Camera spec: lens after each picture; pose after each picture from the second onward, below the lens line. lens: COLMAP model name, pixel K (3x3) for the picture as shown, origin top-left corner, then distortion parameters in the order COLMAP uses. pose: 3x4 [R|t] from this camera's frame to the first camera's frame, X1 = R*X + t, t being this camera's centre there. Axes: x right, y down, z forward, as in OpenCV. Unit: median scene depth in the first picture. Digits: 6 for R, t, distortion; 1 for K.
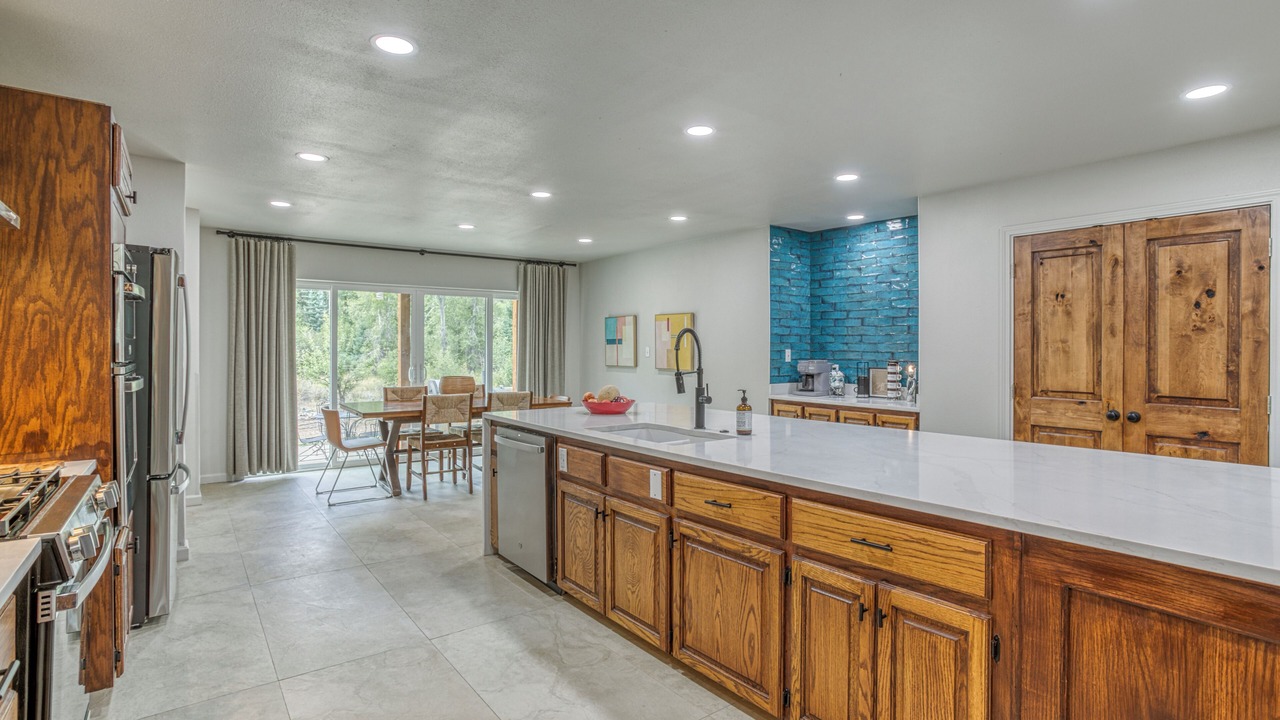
lens RADIAL K [[648.1, 0, 640.6], [0, 648.1, 352.2], [0, 0, 1]] dist [-0.057340, 0.034370]
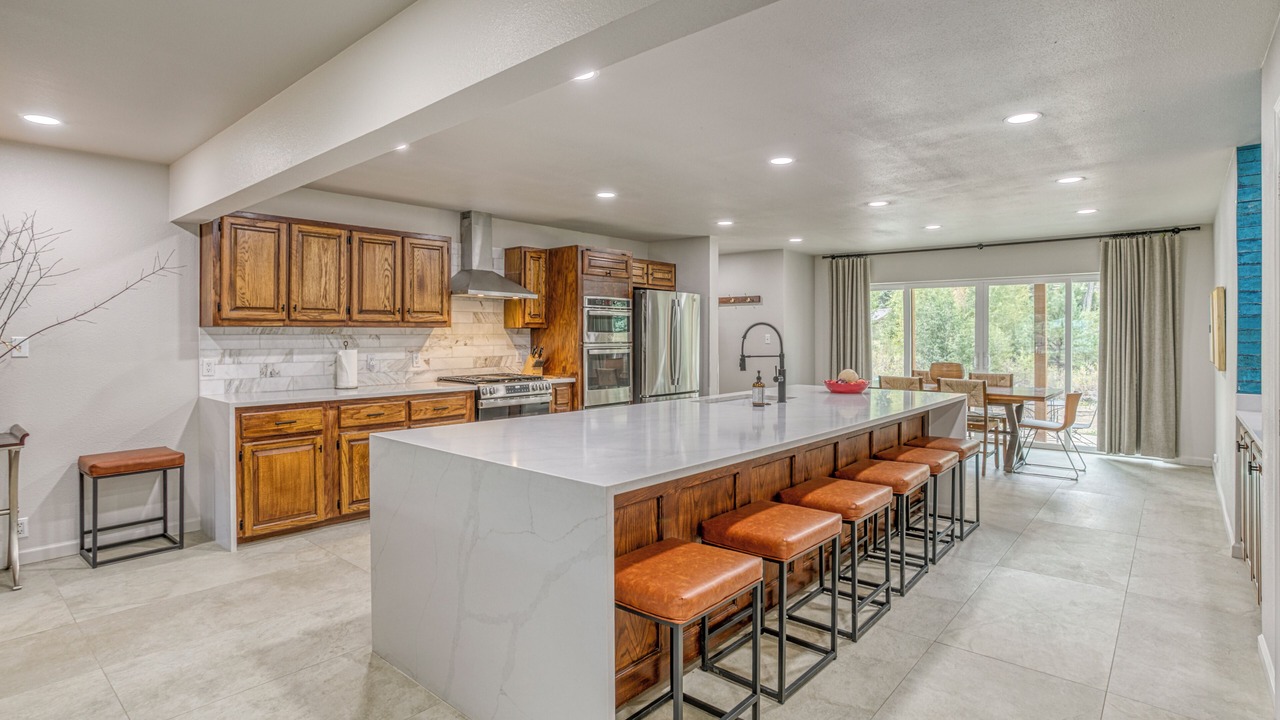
lens RADIAL K [[646.8, 0, 630.7], [0, 646.8, 333.0], [0, 0, 1]] dist [-0.054987, 0.038113]
pose [[0.222552, -0.005147, -0.974907, 1.068117], [-0.006360, 0.999957, -0.006731, -0.004608], [0.974900, 0.007698, 0.222509, 0.416487]]
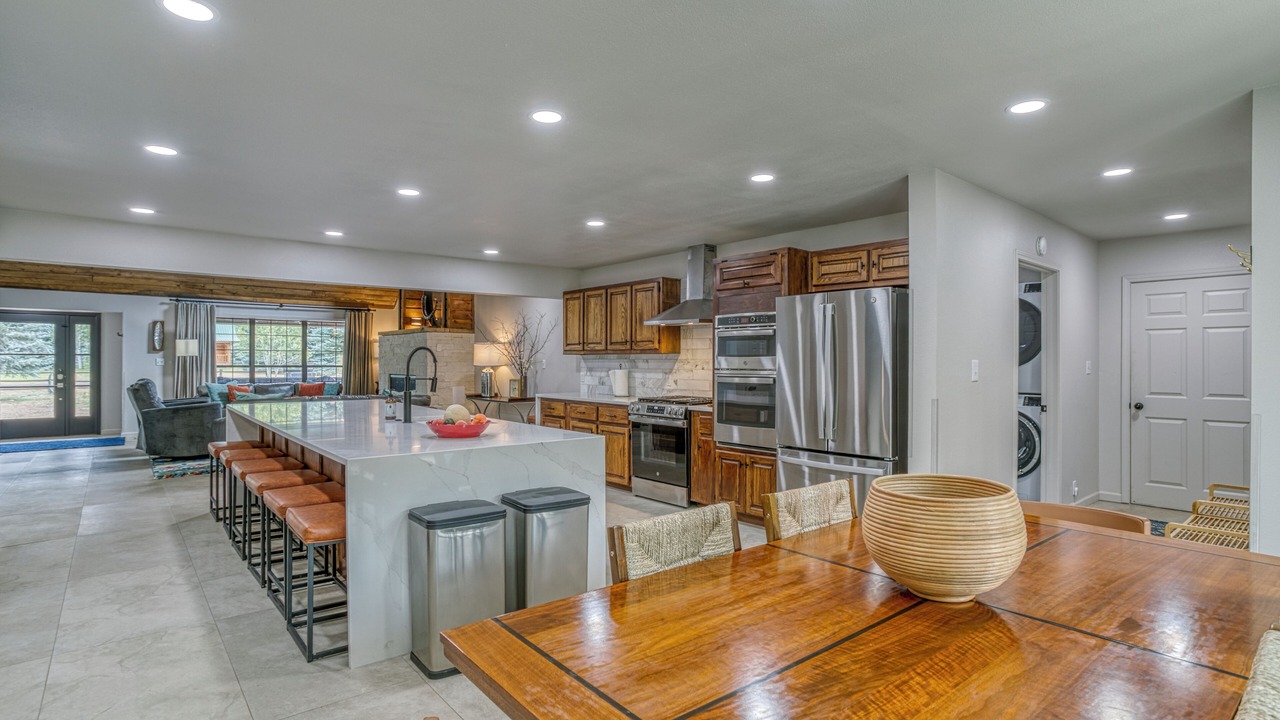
lens RADIAL K [[646.6, 0, 643.7], [0, 646.6, 358.3], [0, 0, 1]] dist [-0.069903, 0.039071]
pose [[-0.997308, -0.006405, -0.073047, -0.285679], [-0.006737, 0.999968, 0.004311, -0.018249], [0.073017, 0.004791, -0.997319, 2.084176]]
